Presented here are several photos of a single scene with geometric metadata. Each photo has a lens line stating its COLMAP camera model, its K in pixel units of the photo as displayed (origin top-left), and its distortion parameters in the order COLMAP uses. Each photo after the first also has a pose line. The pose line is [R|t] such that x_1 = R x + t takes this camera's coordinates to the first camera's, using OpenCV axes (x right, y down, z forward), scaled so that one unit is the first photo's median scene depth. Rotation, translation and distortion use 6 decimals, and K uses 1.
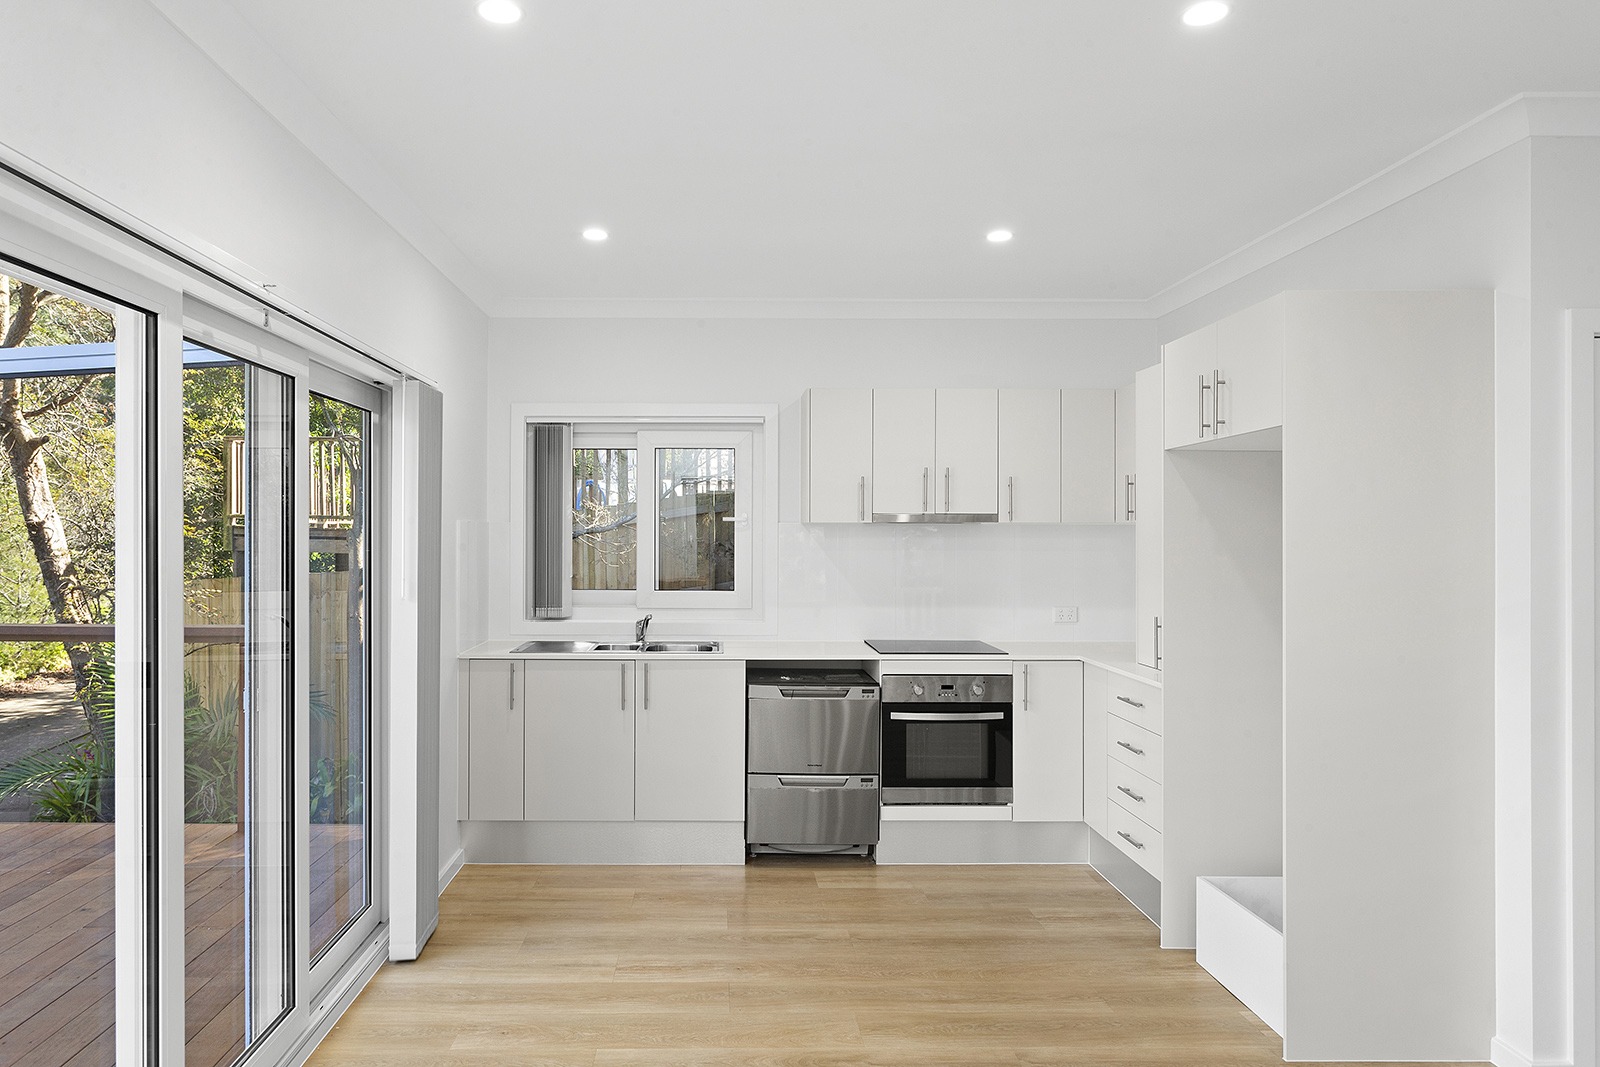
lens RADIAL K [[1042.4, 0, 716.7], [0, 1042.4, 531.4], [0, 0, 1]] dist [0.004849, 0.001161]
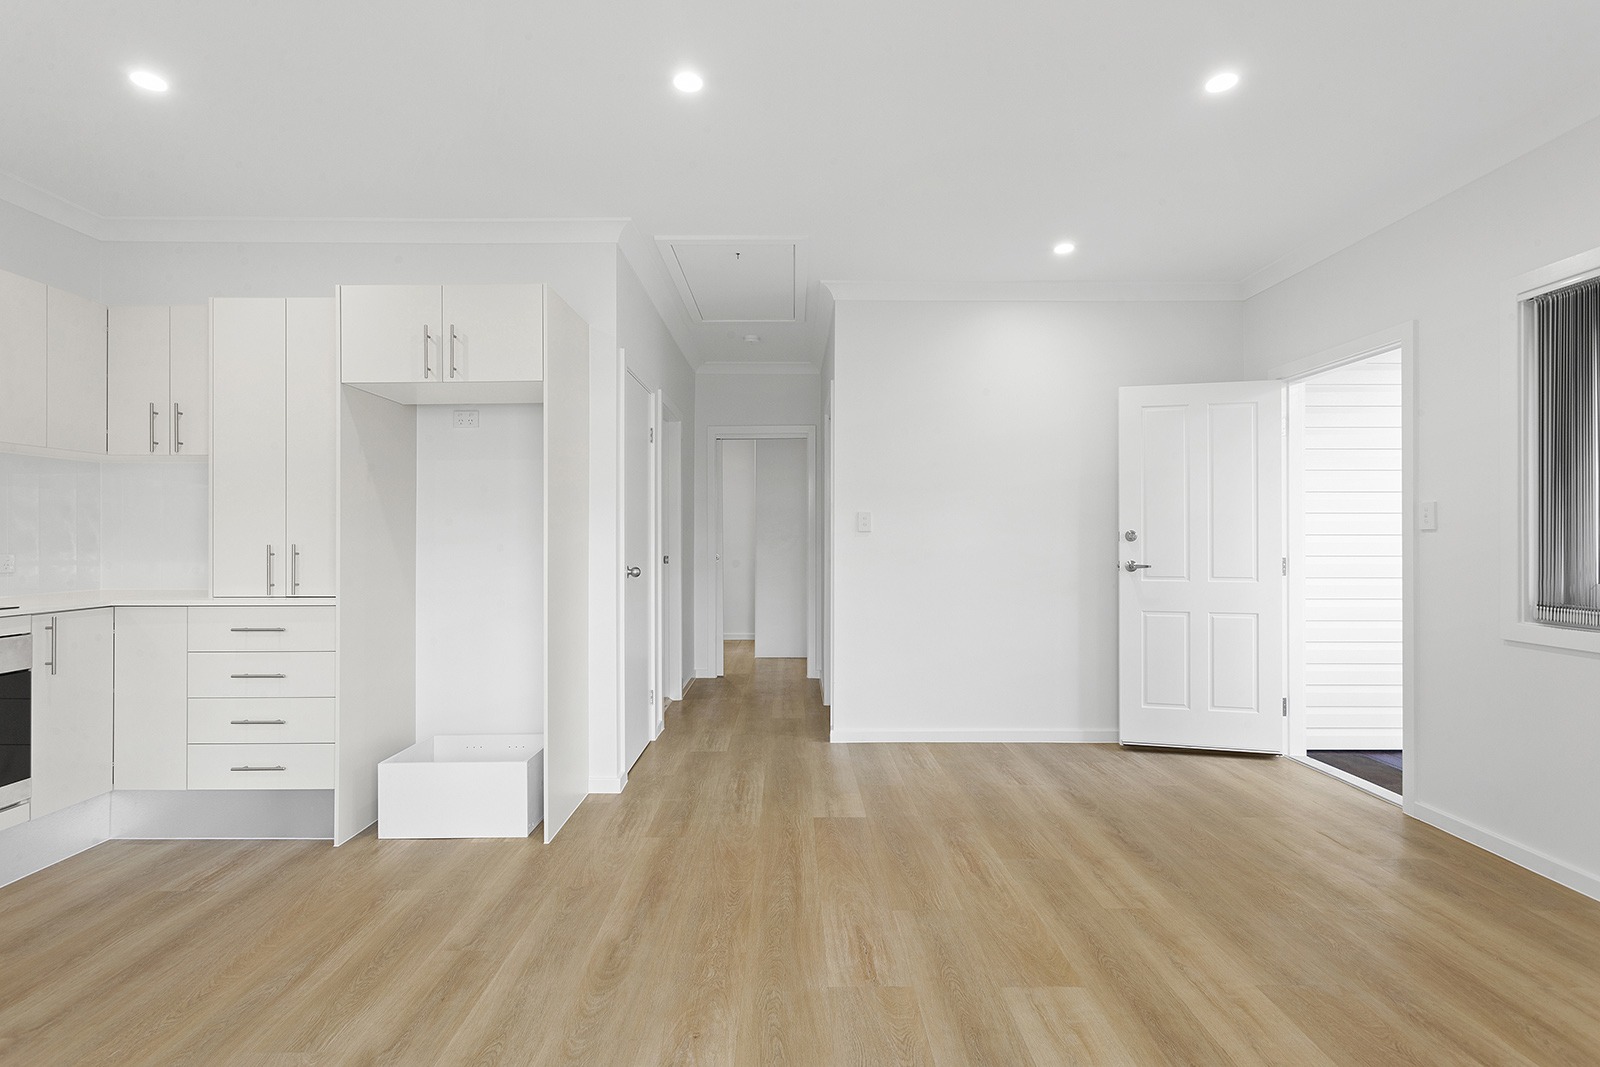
lens RADIAL K [[759.1, 0, 800.0], [0, 759.1, 533.5], [0, 0, 1]] dist [0.001845, 0.001022]
pose [[-0.011536, 0.004183, 0.999925, -0.292116], [0.000814, 0.999991, -0.004174, 0.065812], [-0.999933, 0.000765, -0.011539, 0.431639]]
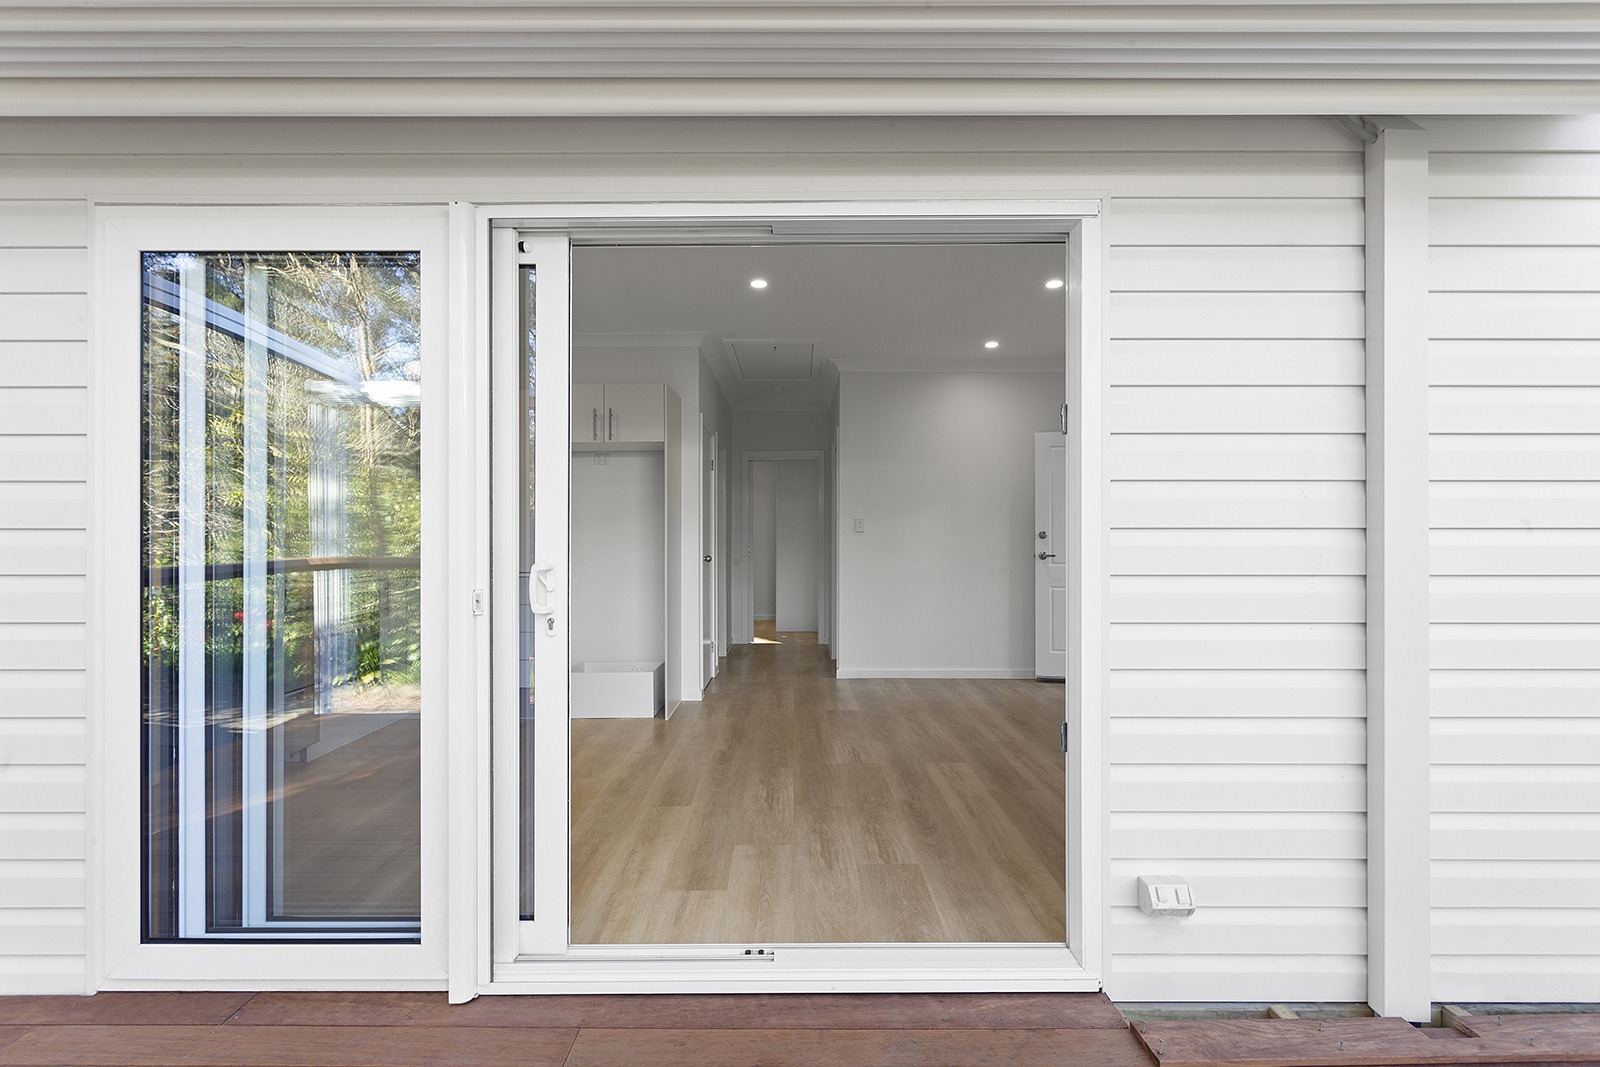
lens RADIAL K [[759.1, 0, 800.0], [0, 759.1, 533.5], [0, 0, 1]] dist [0.001845, 0.001022]
pose [[-0.006126, 0.003290, 0.999976, -0.713888], [0.000830, 0.999994, -0.003285, 0.066672], [-0.999981, 0.000810, -0.006128, 0.457288]]
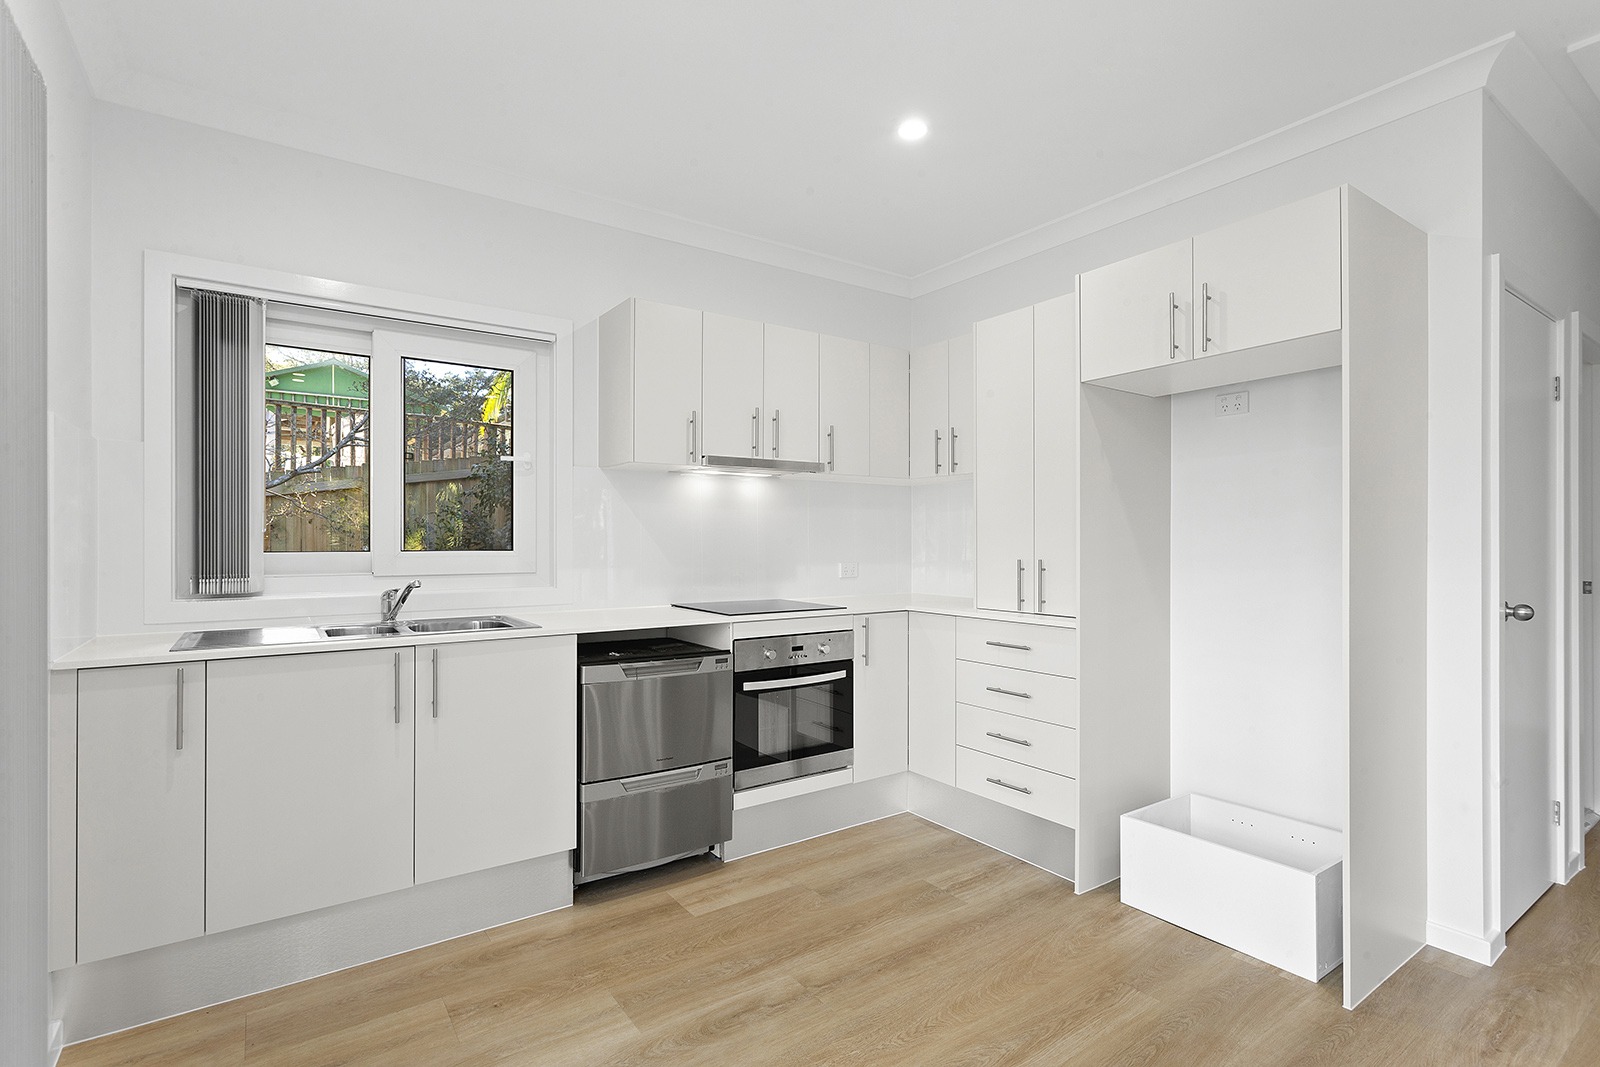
lens RADIAL K [[763.1, 0, 790.6], [0, 763.1, 540.6], [0, 0, 1]] dist [0.003003, 0.000112]
pose [[0.819349, -0.001038, 0.573294, -0.162720], [0.000109, 0.999999, 0.001654, 0.055079], [-0.573294, -0.001293, 0.819348, 0.461651]]
